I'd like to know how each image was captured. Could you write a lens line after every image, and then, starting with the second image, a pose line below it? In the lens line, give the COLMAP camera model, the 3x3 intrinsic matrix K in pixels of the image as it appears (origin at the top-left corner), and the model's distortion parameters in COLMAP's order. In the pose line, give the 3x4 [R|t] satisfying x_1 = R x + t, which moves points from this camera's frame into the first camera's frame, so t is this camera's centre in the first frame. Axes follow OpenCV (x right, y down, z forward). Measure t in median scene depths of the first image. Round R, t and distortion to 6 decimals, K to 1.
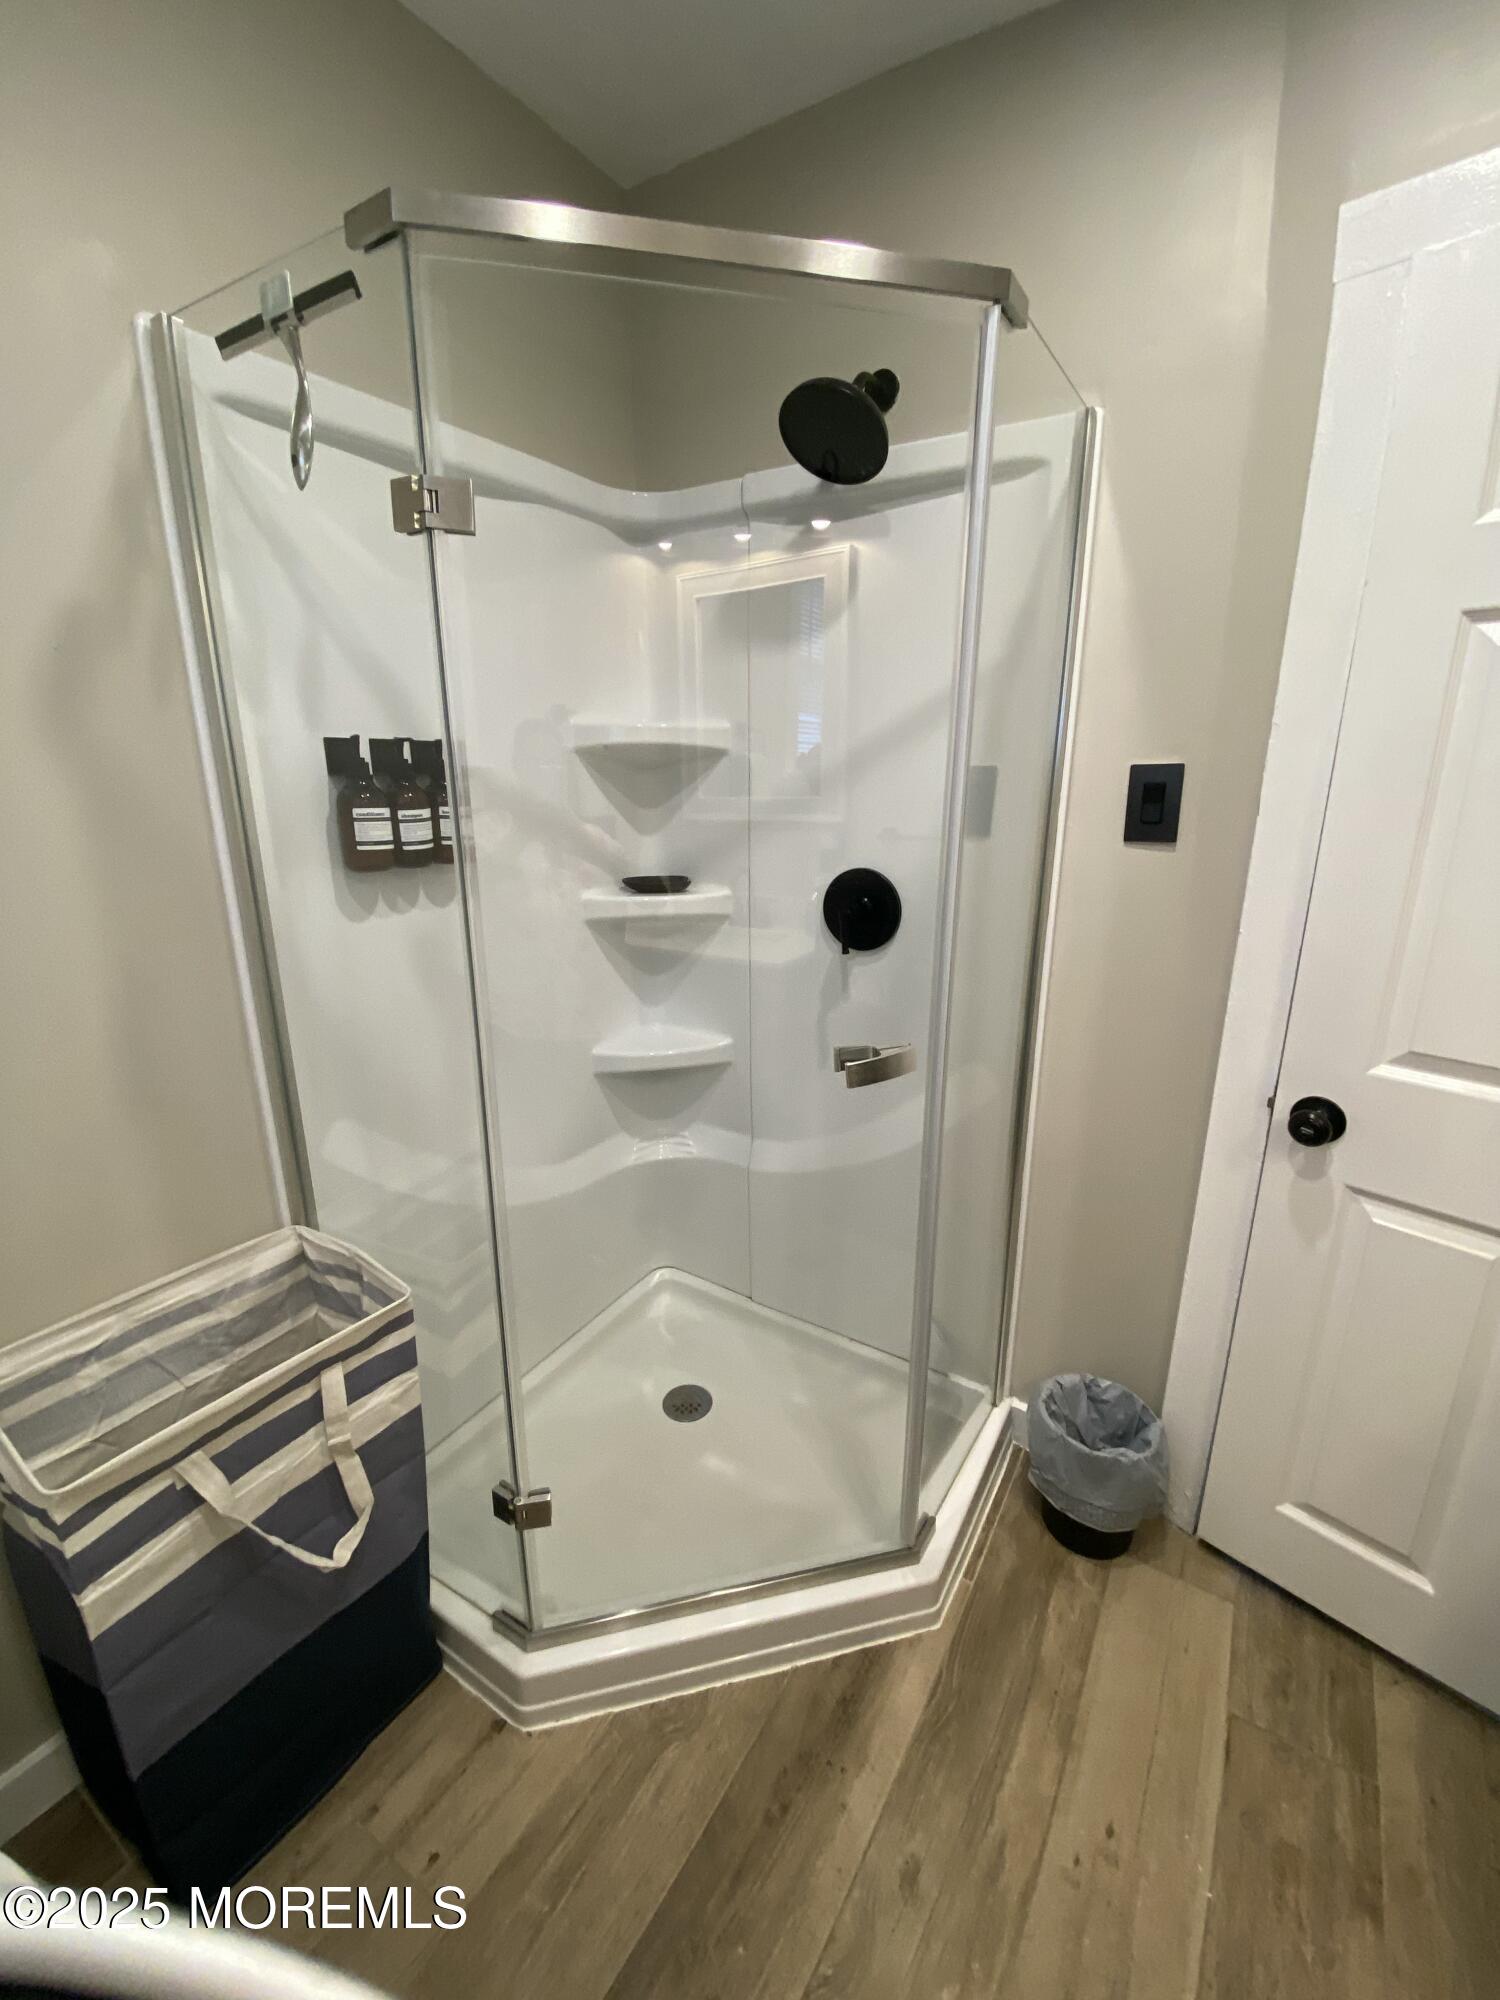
lens RADIAL K [[804.8, 0, 755.3], [0, 804.8, 991.8], [0, 0, 1]] dist [0.032753, -0.026504]
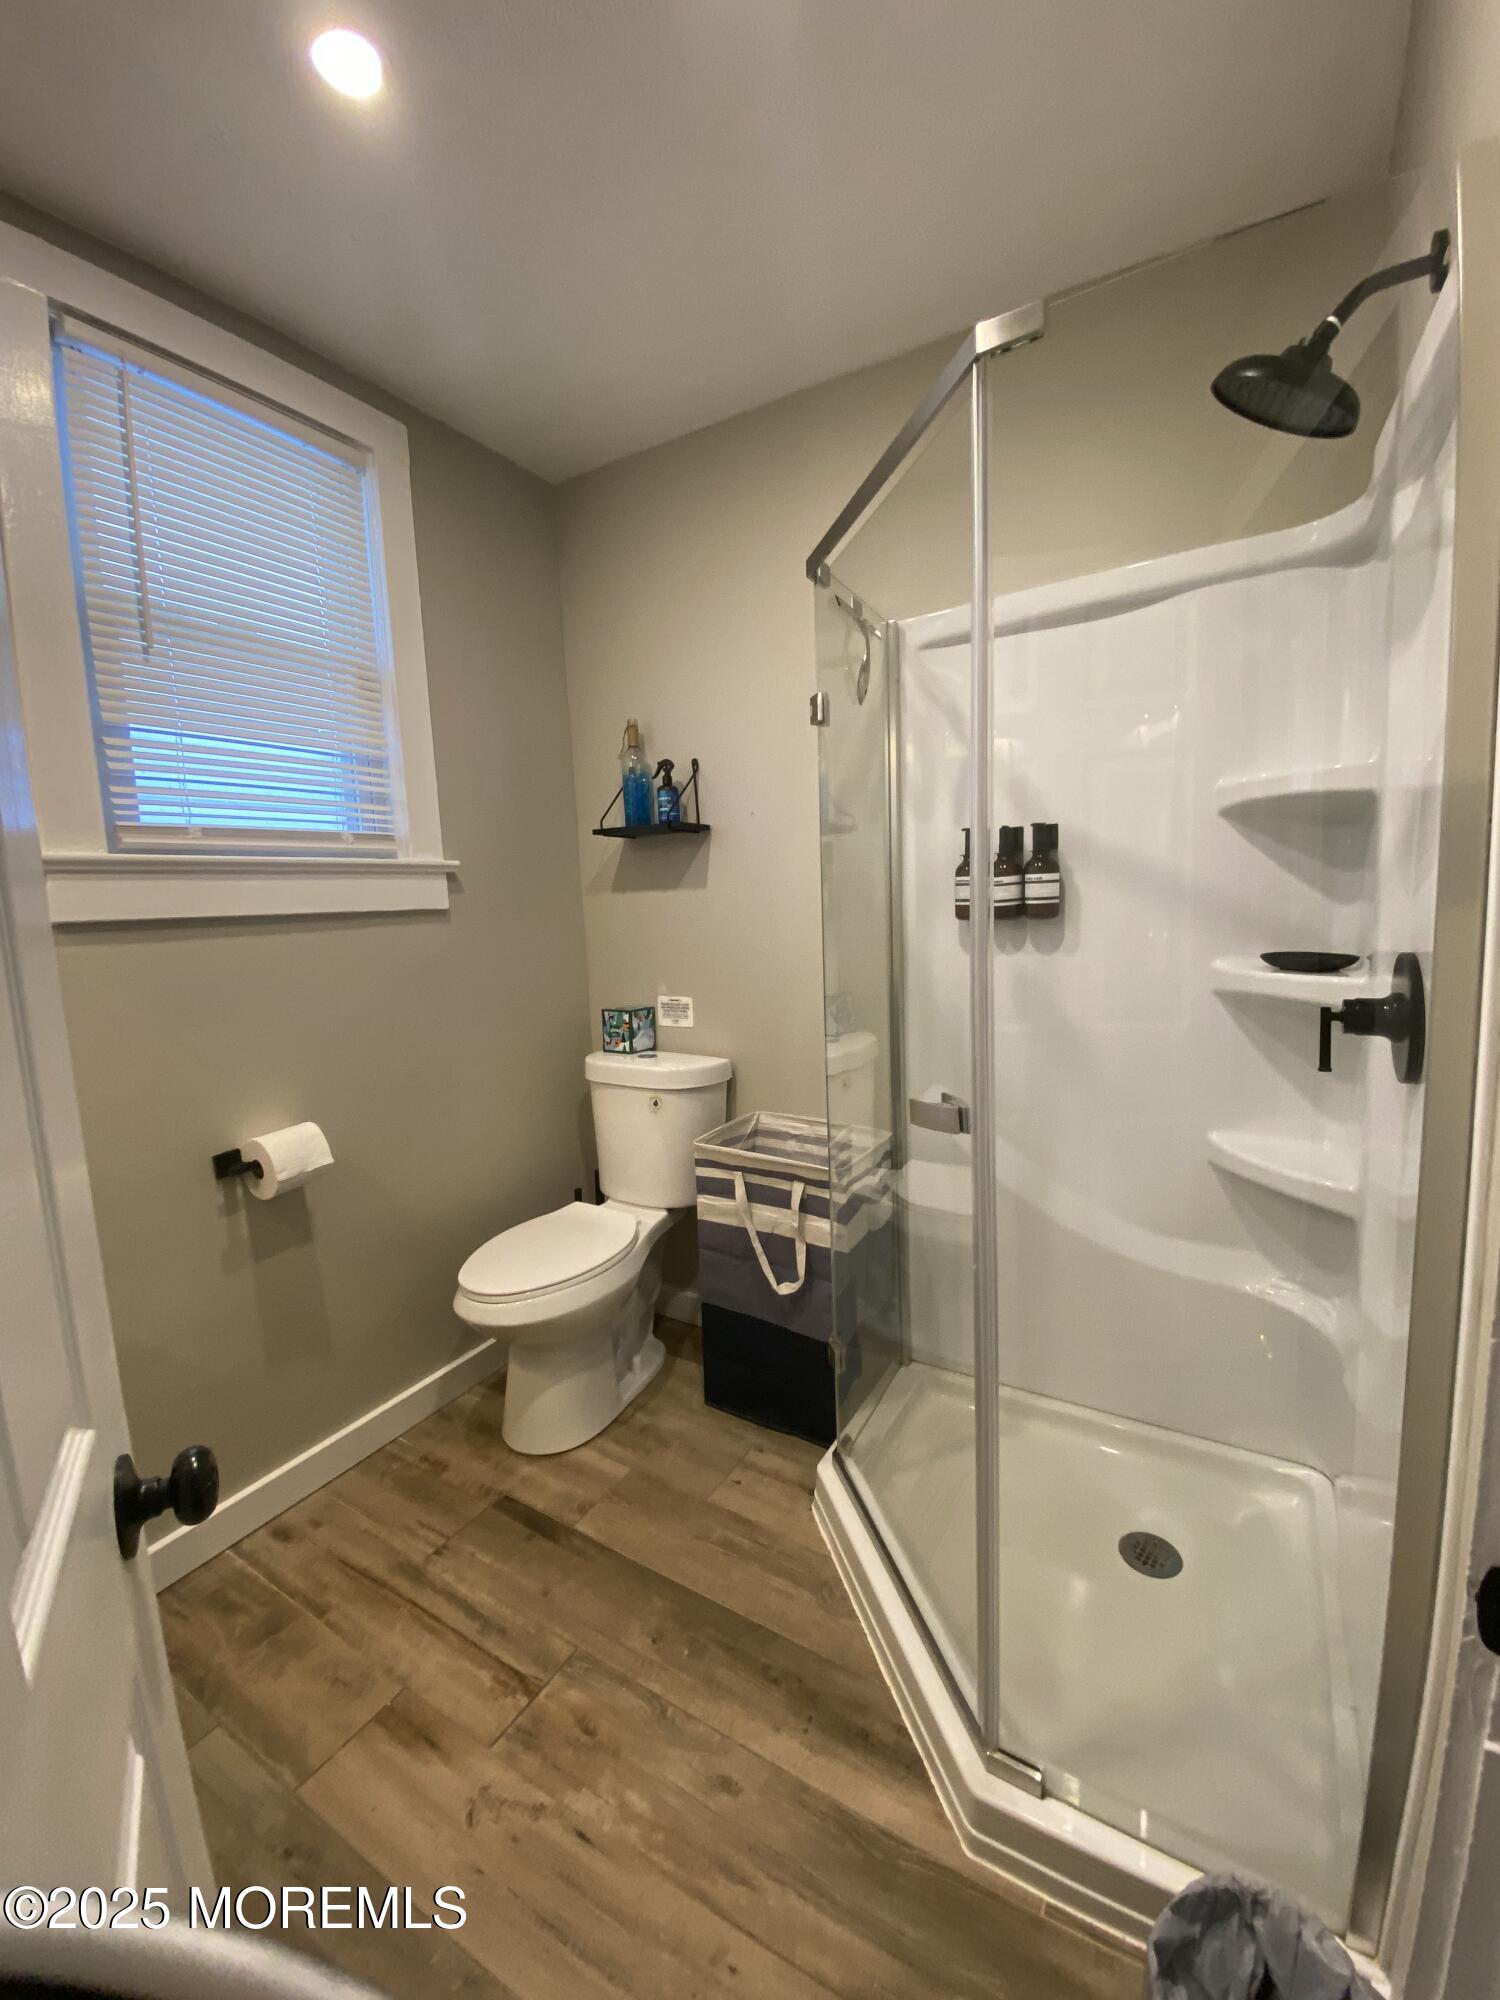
lens RADIAL K [[804.8, 0, 755.3], [0, 804.8, 991.8], [0, 0, 1]] dist [0.032753, -0.026504]
pose [[0.017004, 0.122875, -0.992276, 0.991443], [-0.224521, 0.967545, 0.115965, -0.107029], [0.974321, 0.220815, 0.044040, 0.616087]]
